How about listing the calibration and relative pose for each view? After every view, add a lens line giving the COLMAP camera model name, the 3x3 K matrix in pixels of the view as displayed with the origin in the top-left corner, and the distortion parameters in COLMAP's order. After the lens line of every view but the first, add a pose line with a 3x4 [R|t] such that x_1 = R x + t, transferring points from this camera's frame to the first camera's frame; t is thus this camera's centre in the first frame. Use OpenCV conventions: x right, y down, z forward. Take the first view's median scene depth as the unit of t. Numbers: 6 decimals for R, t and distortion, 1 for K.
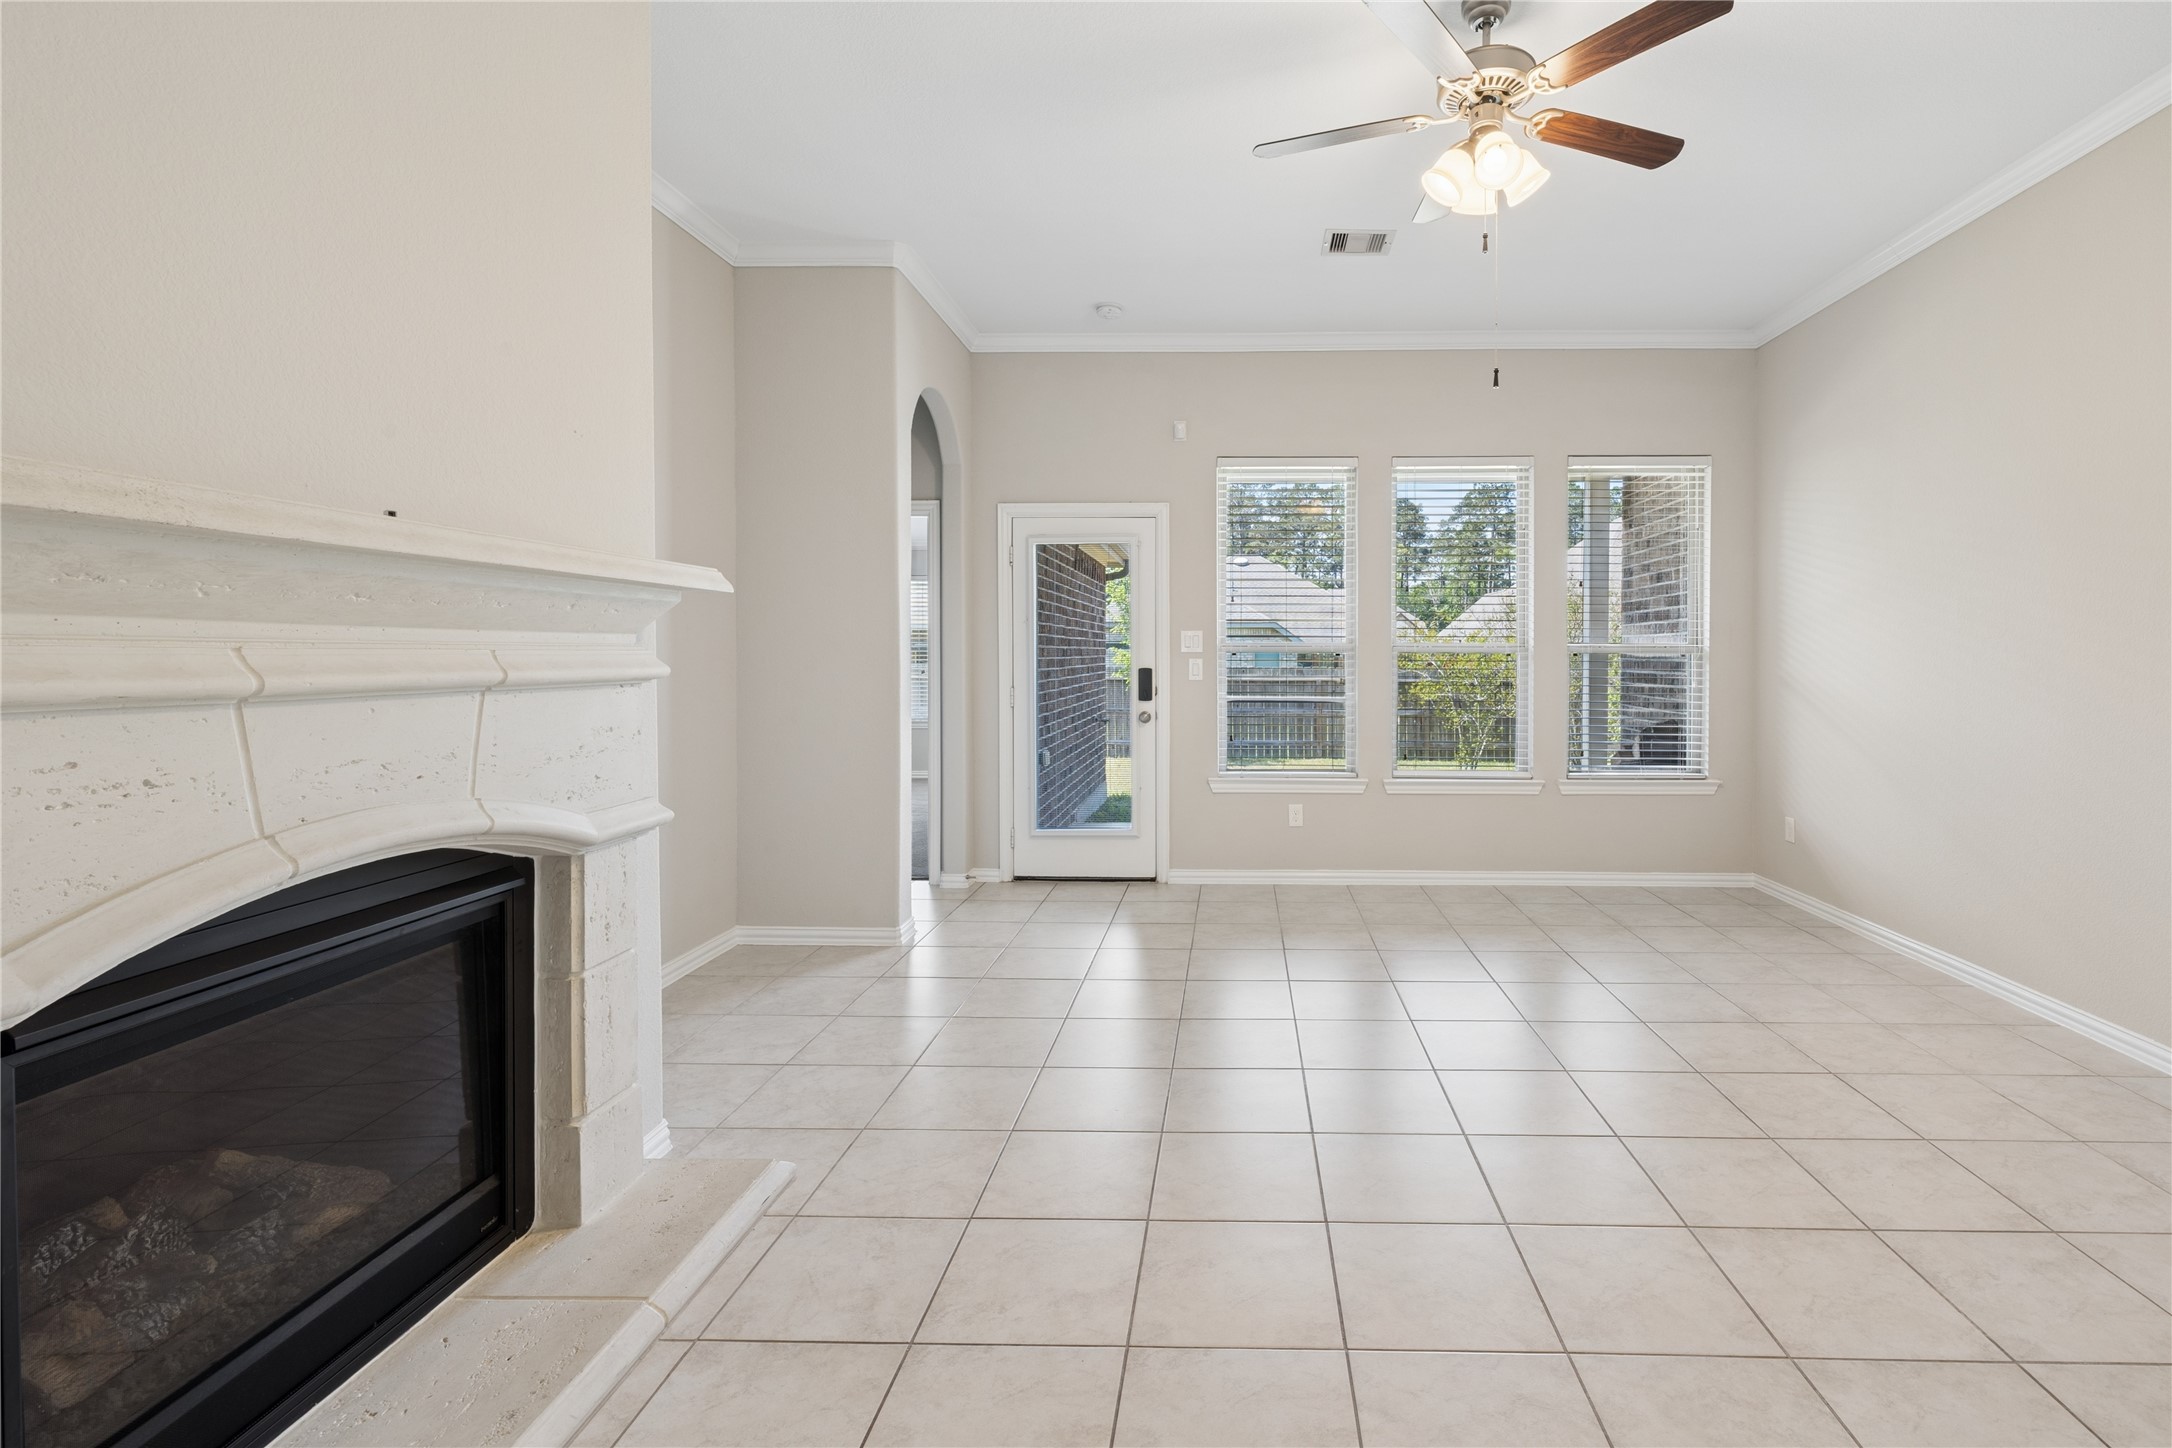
lens RADIAL K [[1002.3, 0, 1086.4], [0, 1002.3, 682.5], [0, 0, 1]] dist [-0.000915, -0.000392]
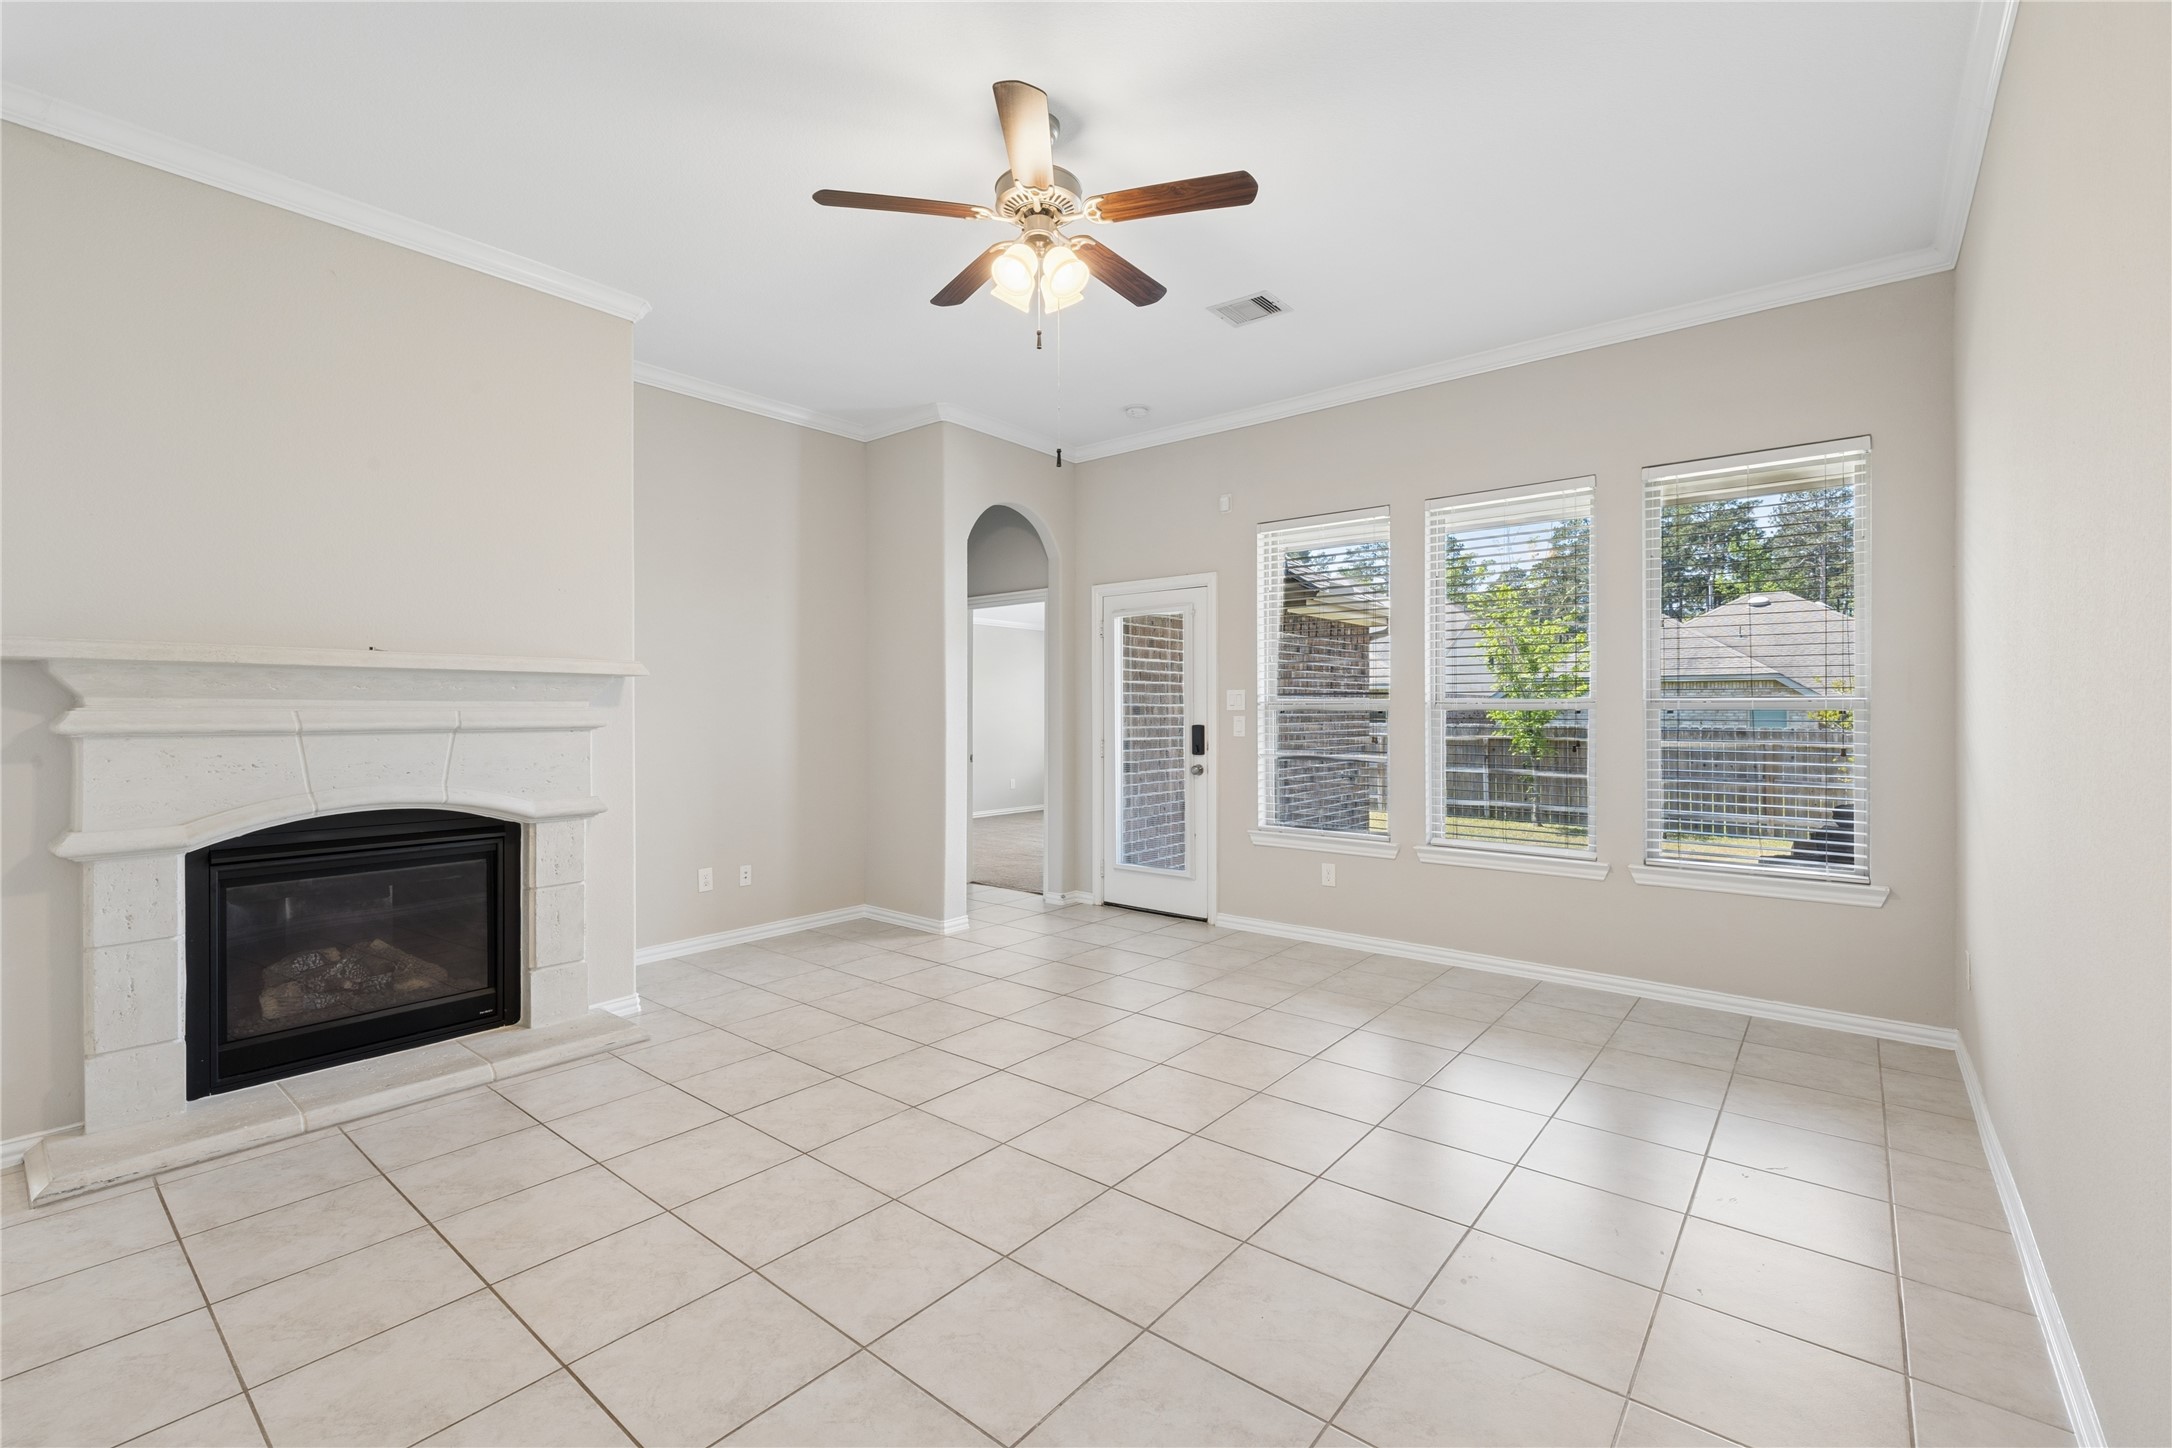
lens RADIAL K [[932.3, 0, 1086.0], [0, 932.3, 724.0], [0, 0, 1]] dist [0.000541, 0.000074]
pose [[0.785434, 0.005888, -0.618917, 0.591061], [-0.015762, 0.999821, -0.010491, -0.002822], [0.618744, 0.017995, 0.785386, 0.127038]]
